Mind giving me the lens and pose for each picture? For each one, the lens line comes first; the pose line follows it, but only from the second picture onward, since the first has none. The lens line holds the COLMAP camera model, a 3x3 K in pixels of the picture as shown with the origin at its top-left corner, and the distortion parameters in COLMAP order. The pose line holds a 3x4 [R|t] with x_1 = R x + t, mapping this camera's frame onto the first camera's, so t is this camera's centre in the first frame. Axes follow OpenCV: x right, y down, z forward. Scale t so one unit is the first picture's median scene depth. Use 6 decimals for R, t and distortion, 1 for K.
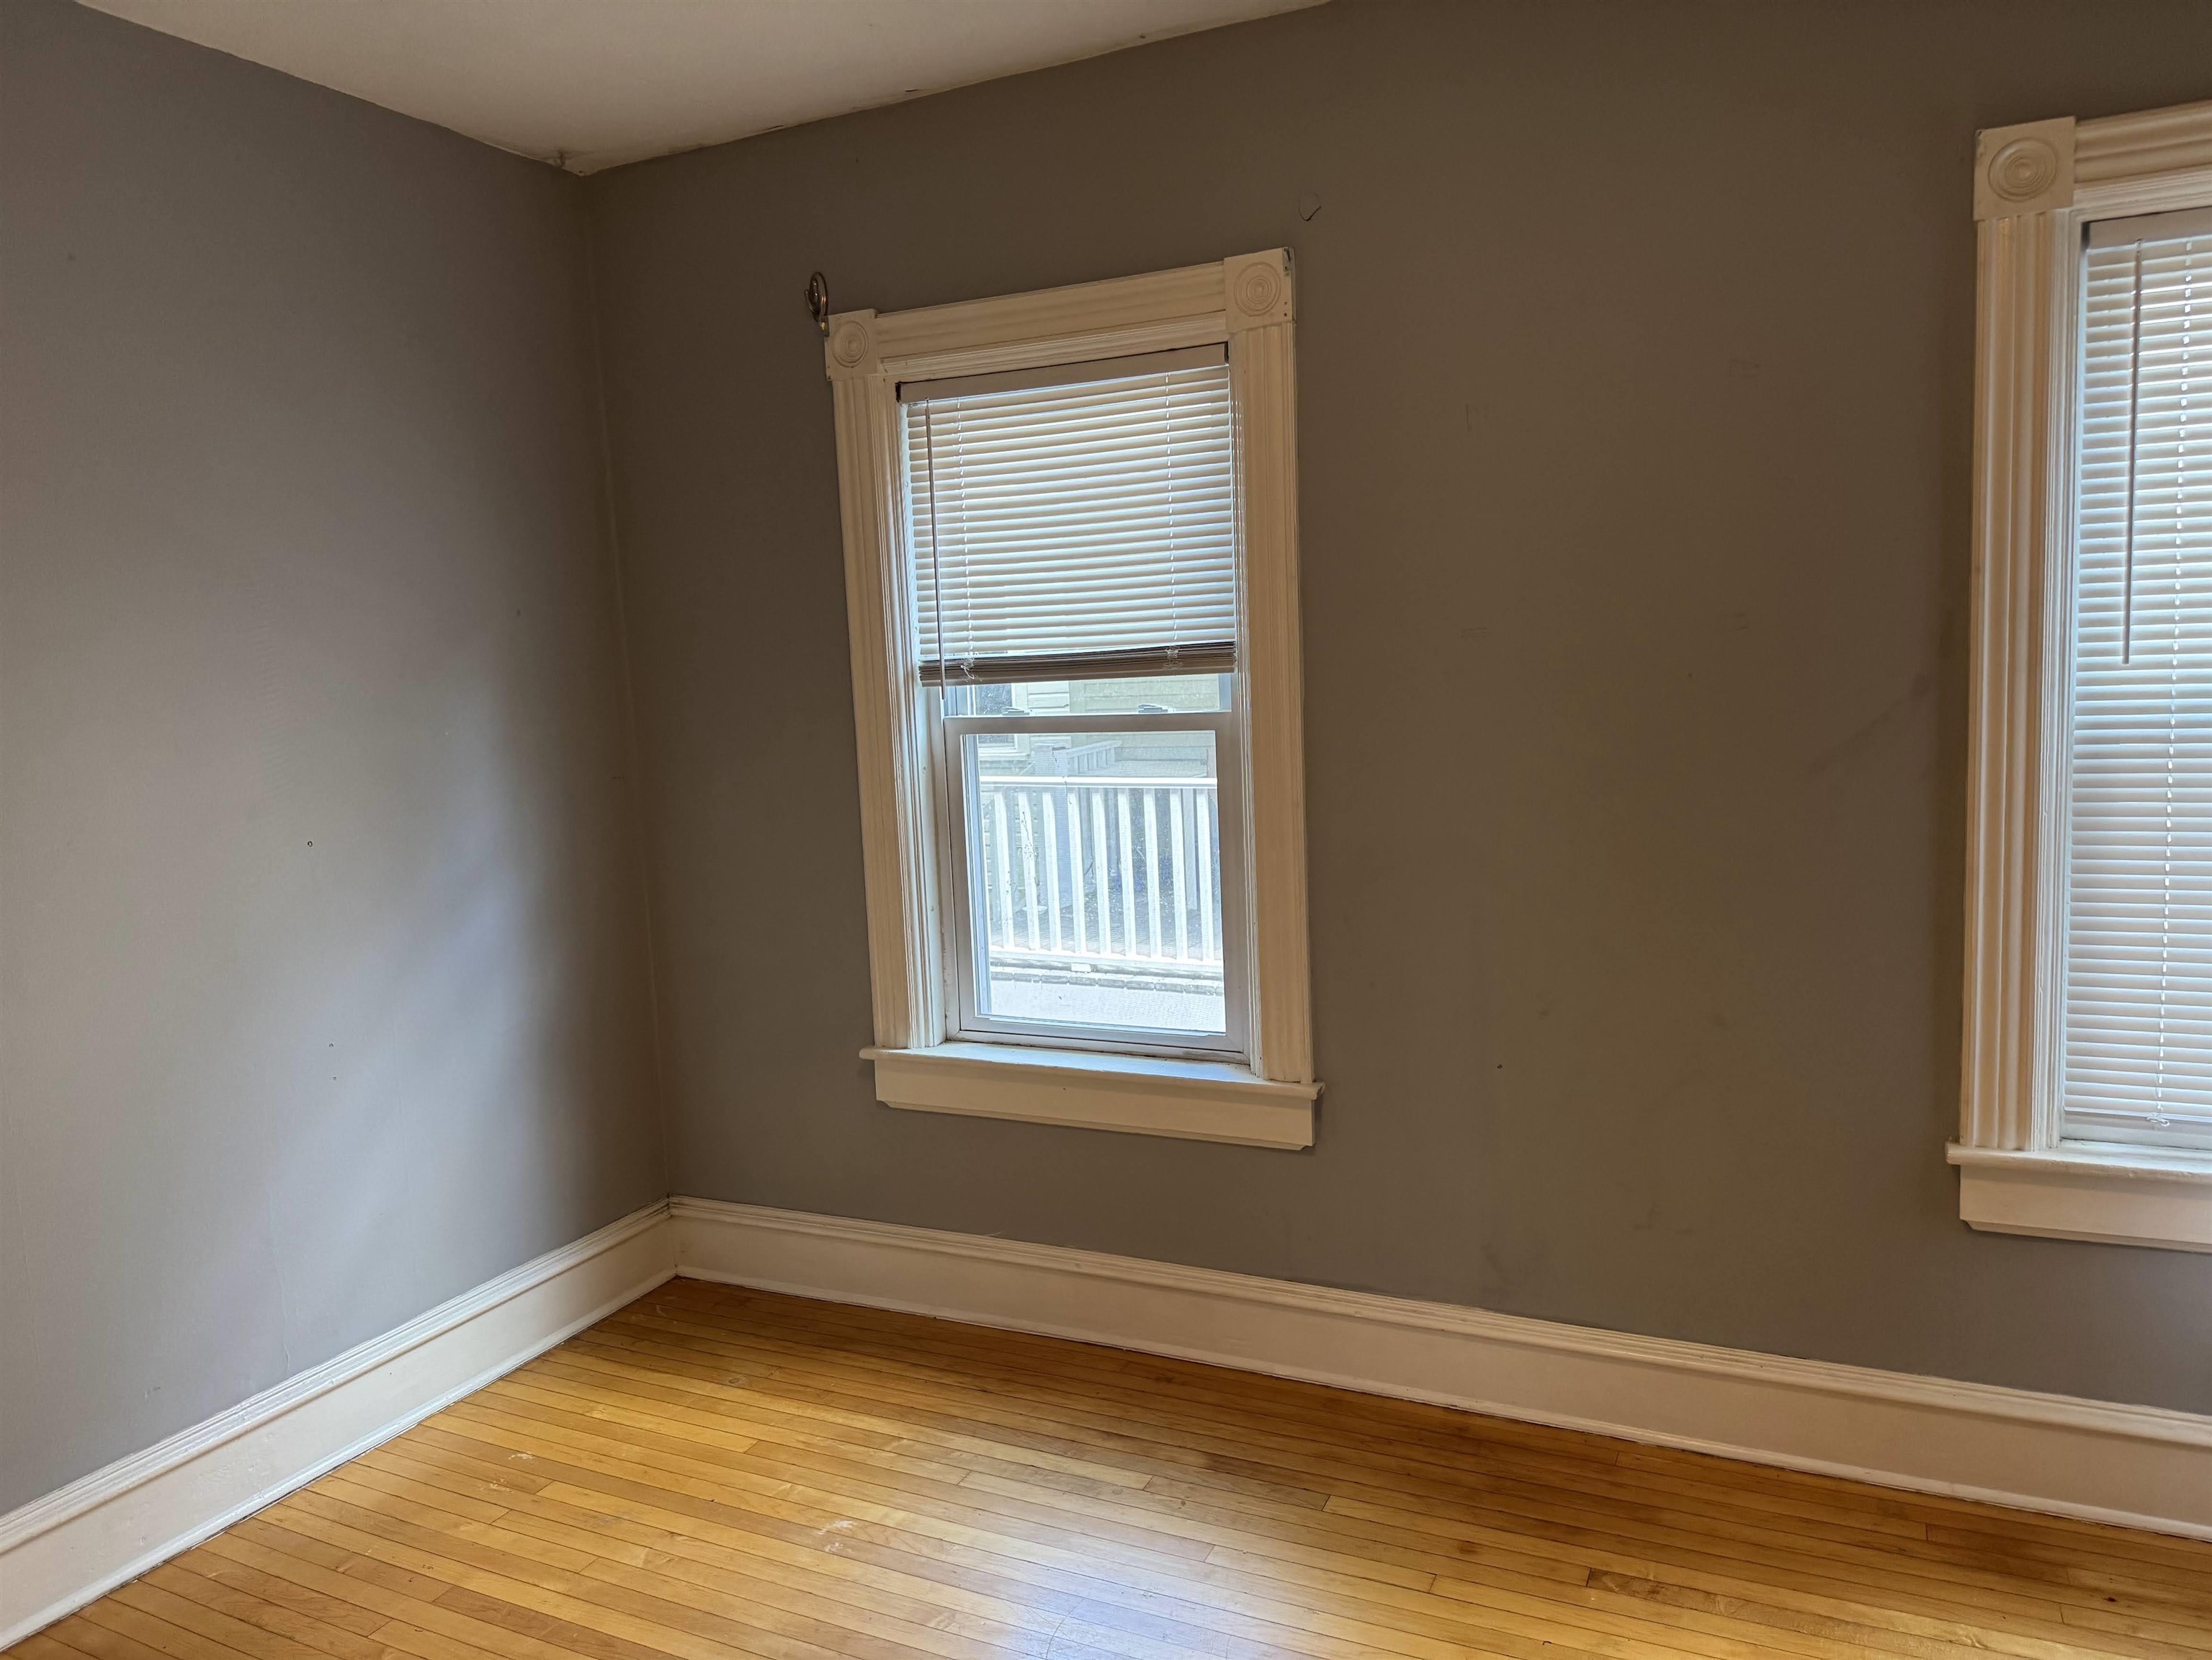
lens RADIAL K [[1536.7, 0, 1102.3], [0, 1536.7, 820.7], [0, 0, 1]] dist [0.114836, -0.157192]
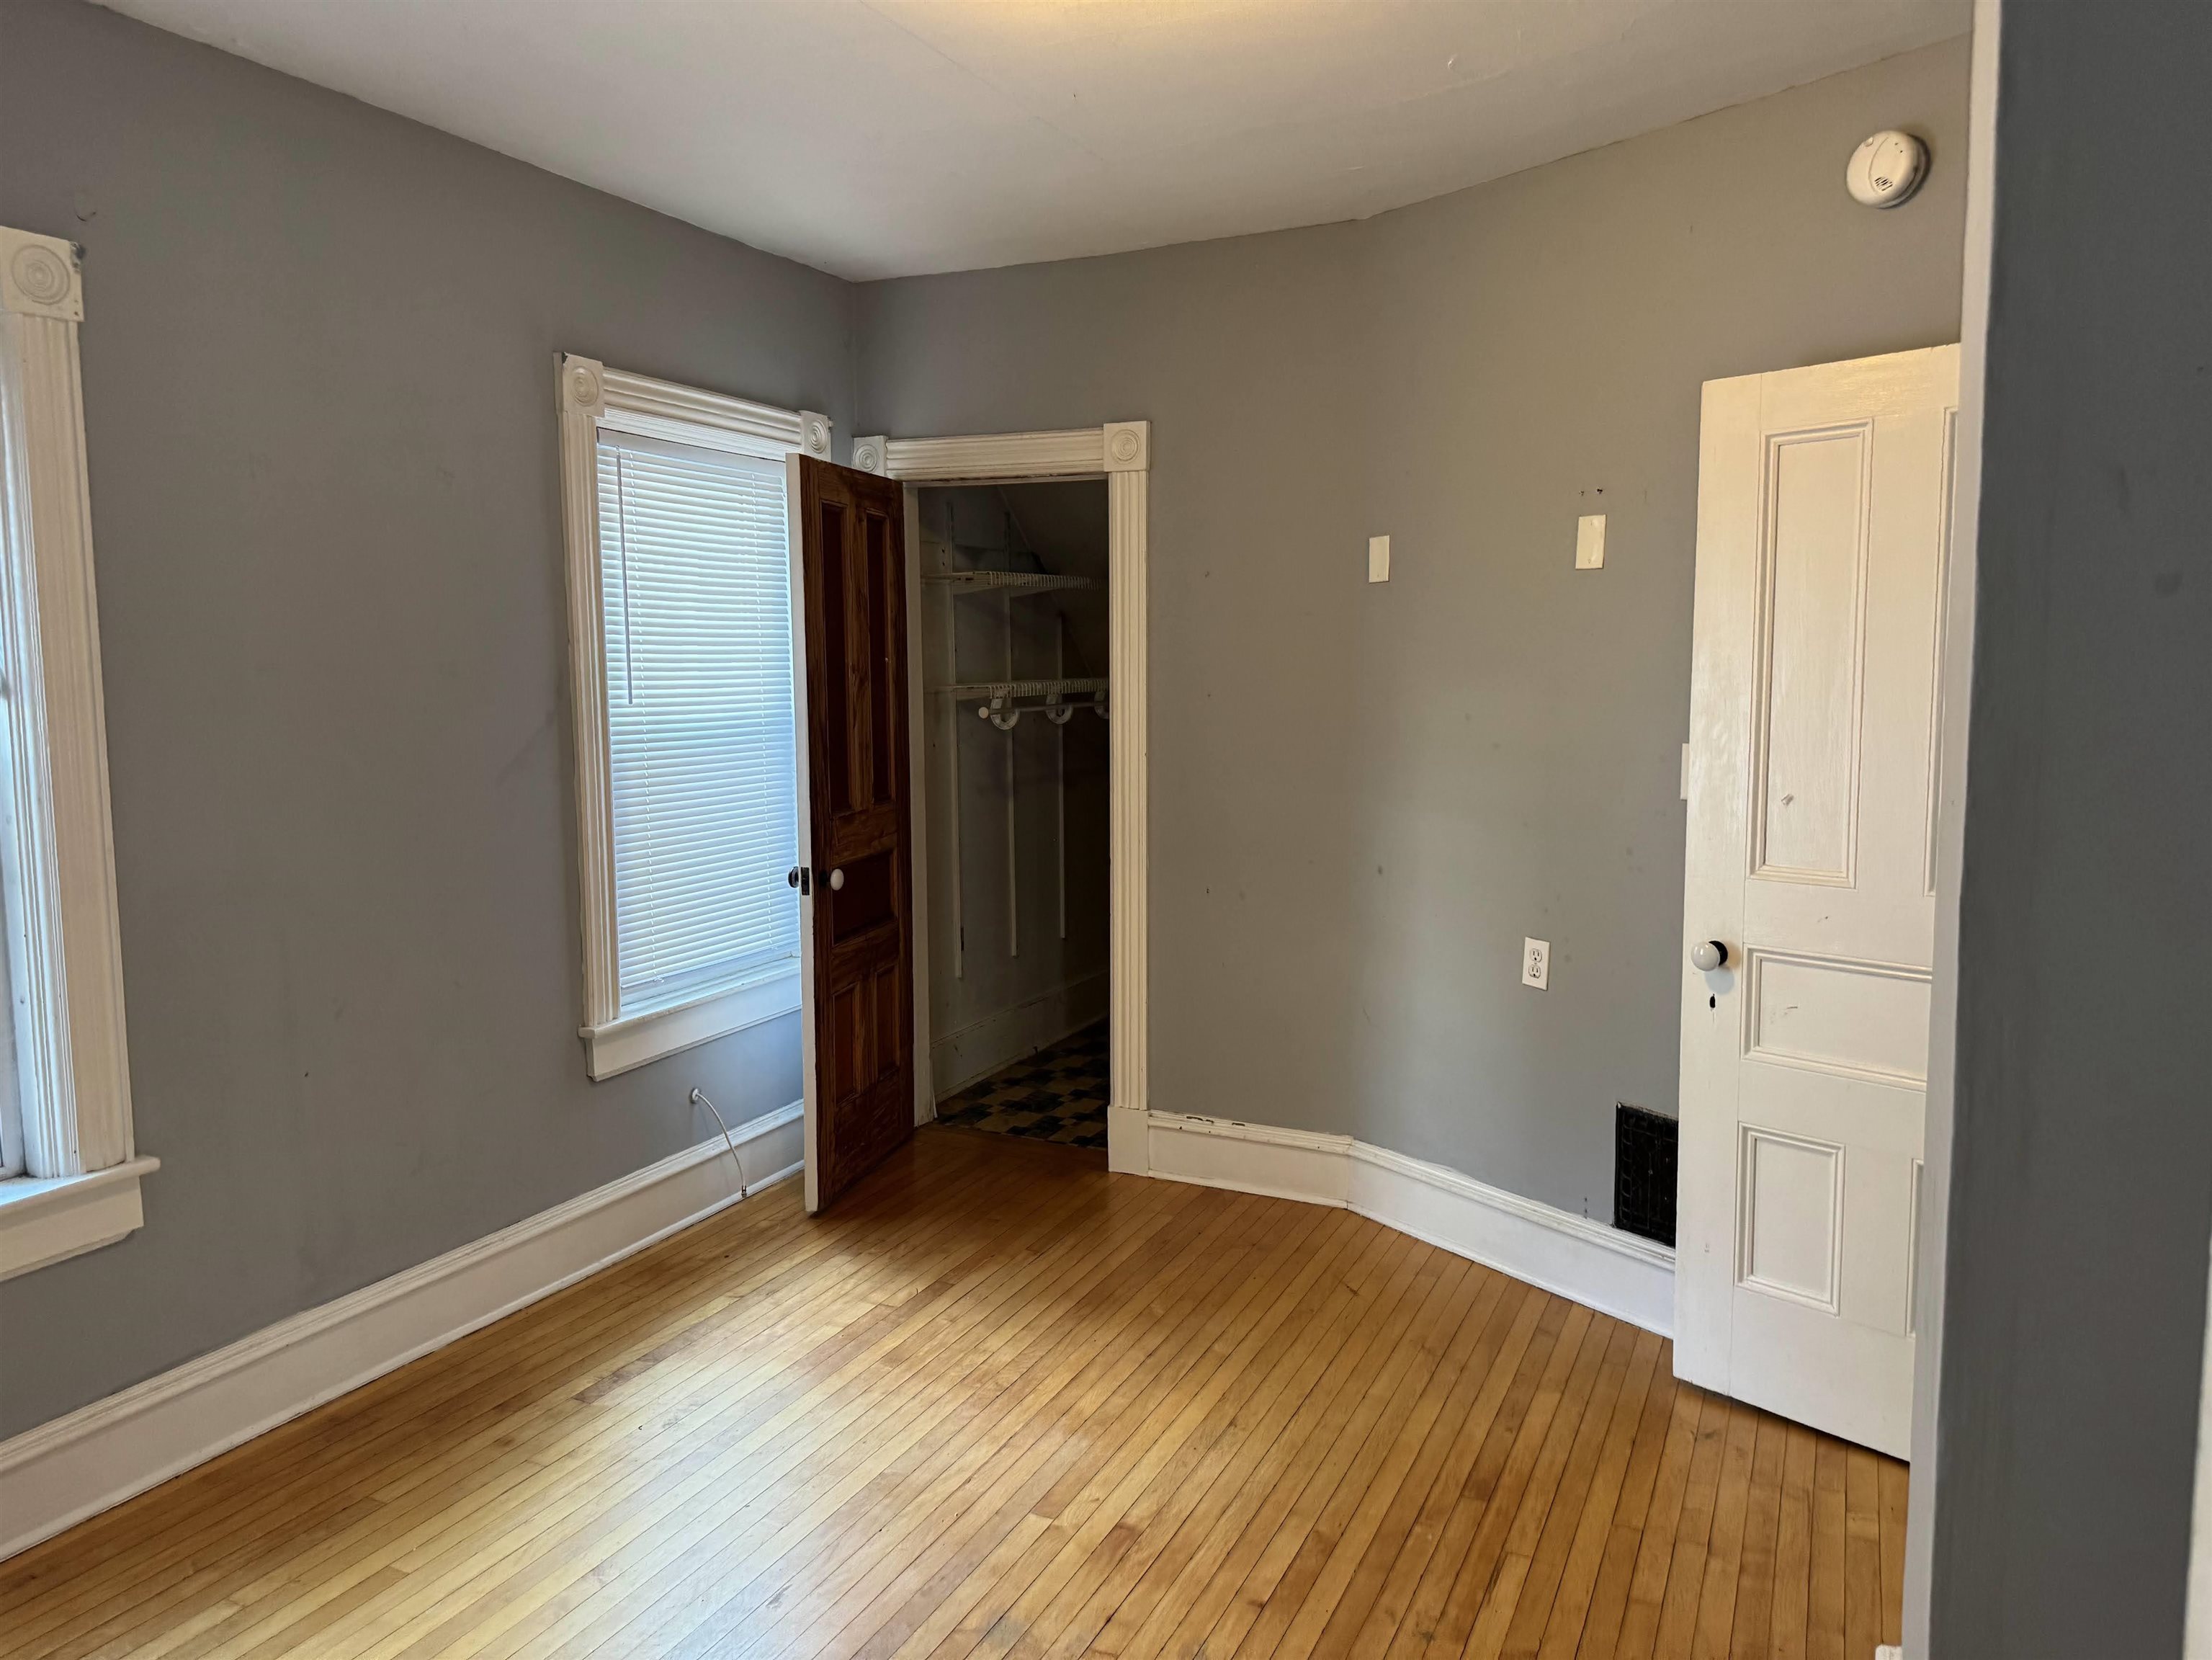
lens RADIAL K [[1533.0, 0, 1104.6], [0, 1533.0, 784.4], [0, 0, 1]] dist [-0.002840, -0.003668]
pose [[0.002298, -0.038417, 0.999259, -0.865610], [0.109037, 0.993313, 0.037937, -0.022102], [-0.994035, 0.108869, 0.006472, 0.469206]]
